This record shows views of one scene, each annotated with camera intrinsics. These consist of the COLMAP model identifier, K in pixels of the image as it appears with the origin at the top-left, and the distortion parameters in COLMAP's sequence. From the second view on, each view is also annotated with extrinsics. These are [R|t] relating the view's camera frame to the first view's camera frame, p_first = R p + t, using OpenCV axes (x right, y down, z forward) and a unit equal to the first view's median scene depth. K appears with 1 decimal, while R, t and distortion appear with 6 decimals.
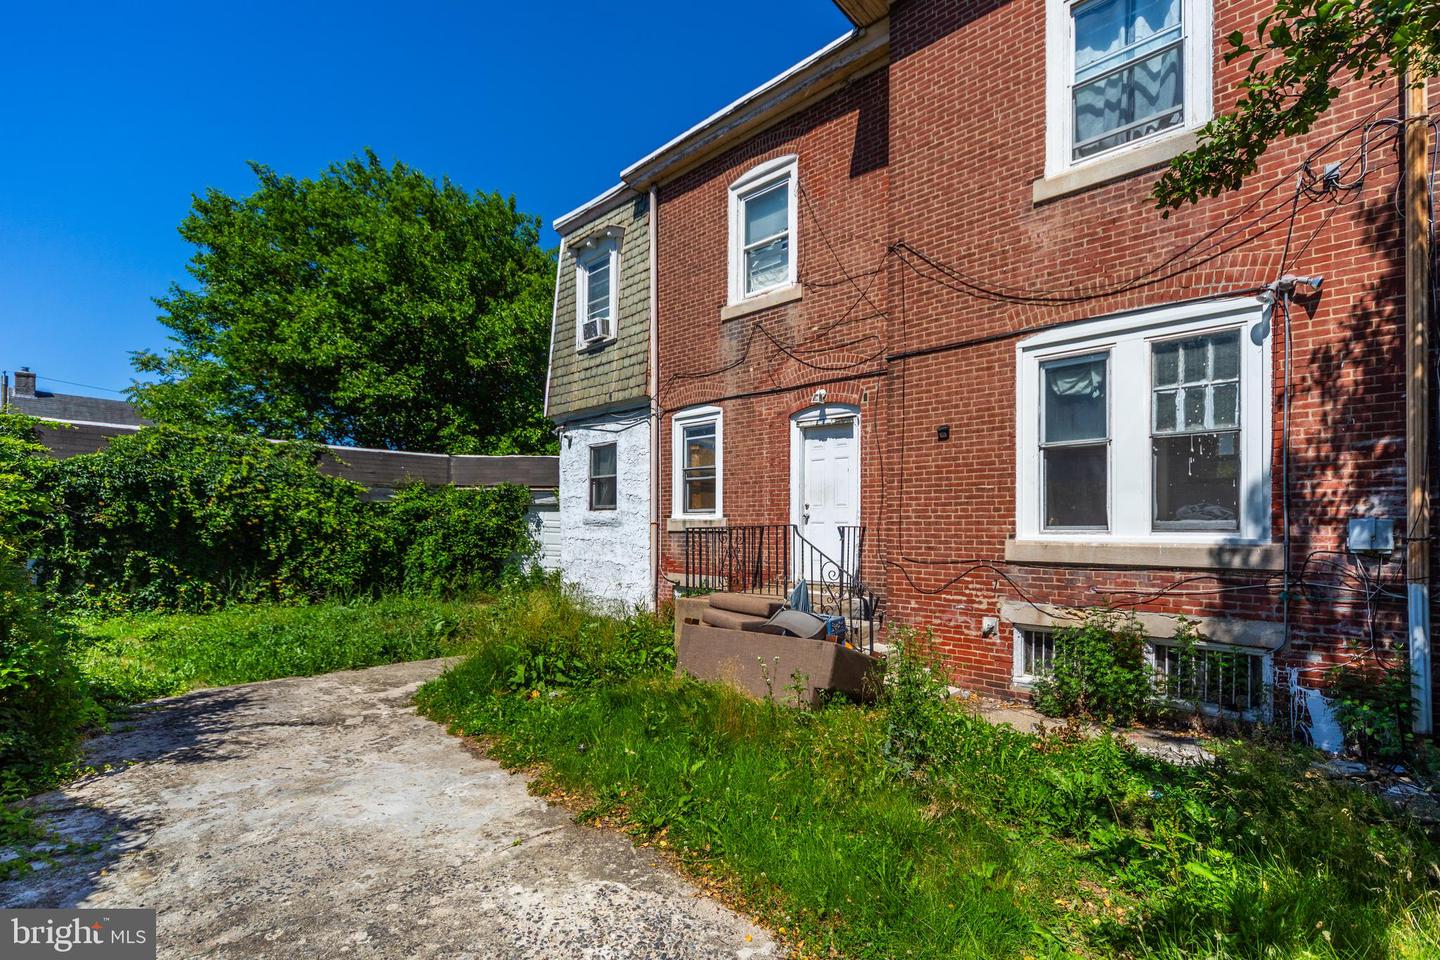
lens RADIAL K [[666.6, 0, 717.9], [0, 666.6, 534.9], [0, 0, 1]] dist [-0.001627, -0.000144]
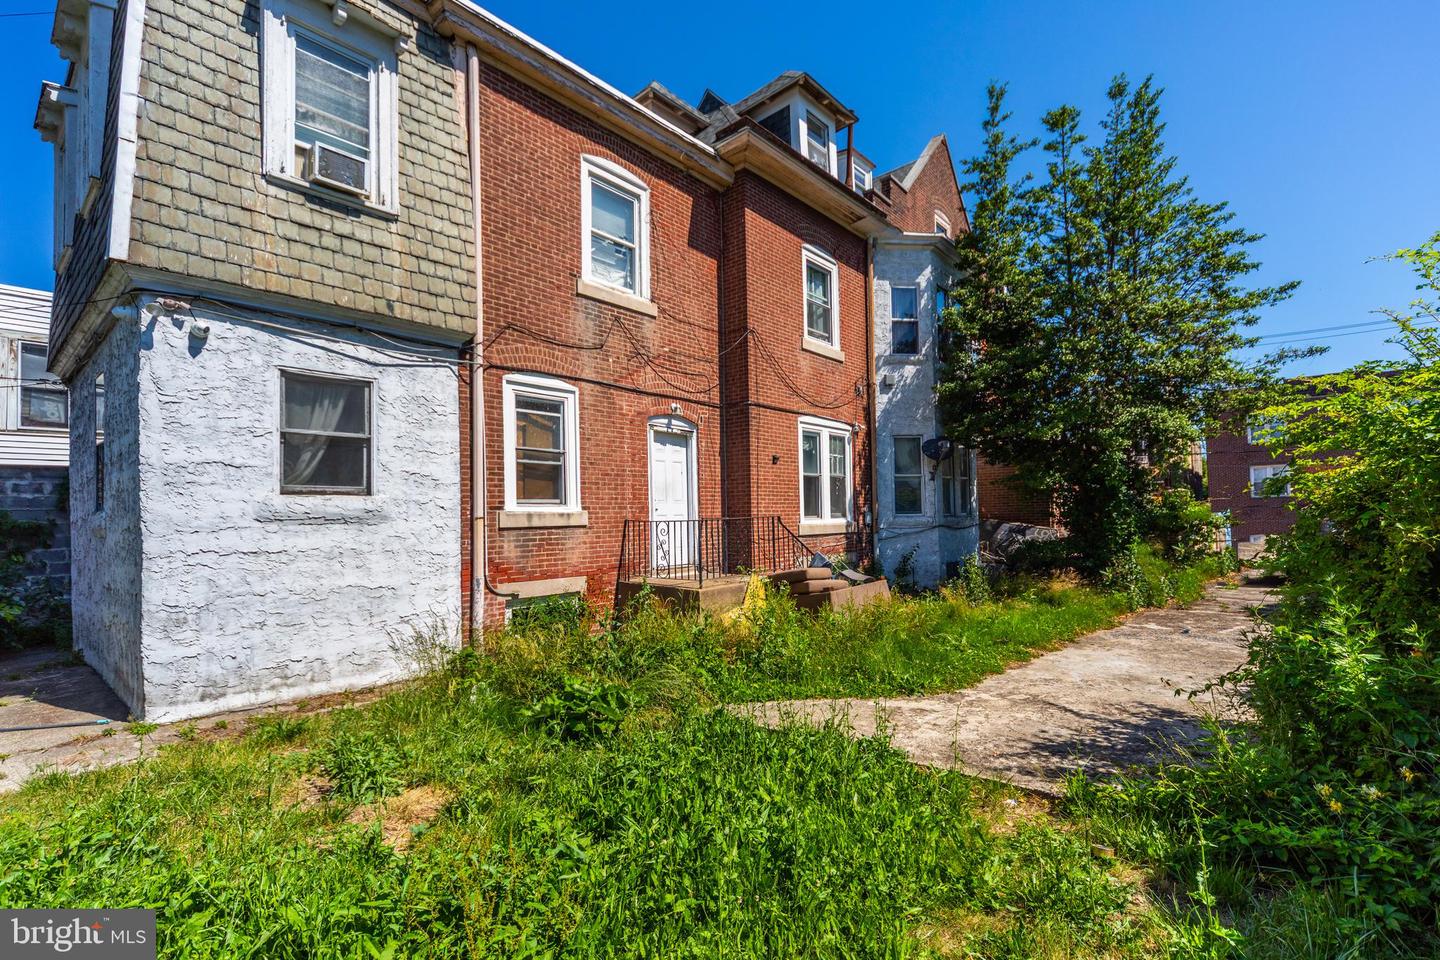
lens RADIAL K [[666.6, 0, 721.4], [0, 666.6, 499.3], [0, 0, 1]] dist [-0.001627, -0.000144]
pose [[-0.064028, 0.025637, 0.997619, -0.798528], [0.026695, 0.999356, -0.023969, -0.012668], [-0.997591, 0.025096, -0.064671, 0.771861]]
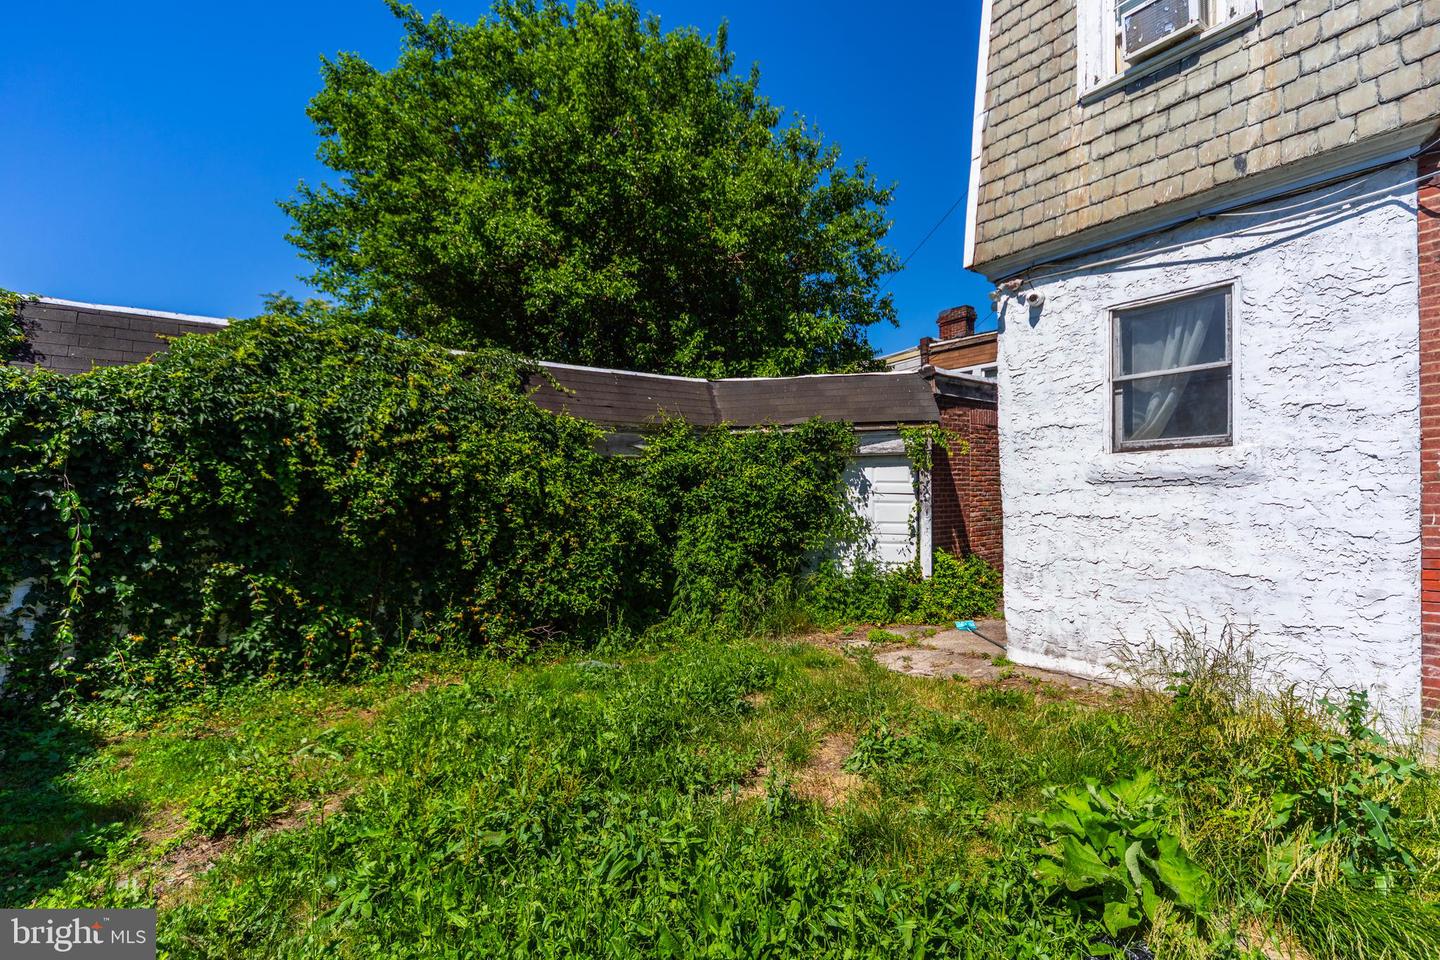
lens RADIAL K [[666.6, 0, 714.1], [0, 666.6, 510.9], [0, 0, 1]] dist [-0.001627, -0.000144]
pose [[0.986596, -0.023034, -0.161547, -0.428758], [0.025558, 0.999581, 0.013559, -0.011156], [0.161167, -0.017506, 0.986772, 0.565639]]
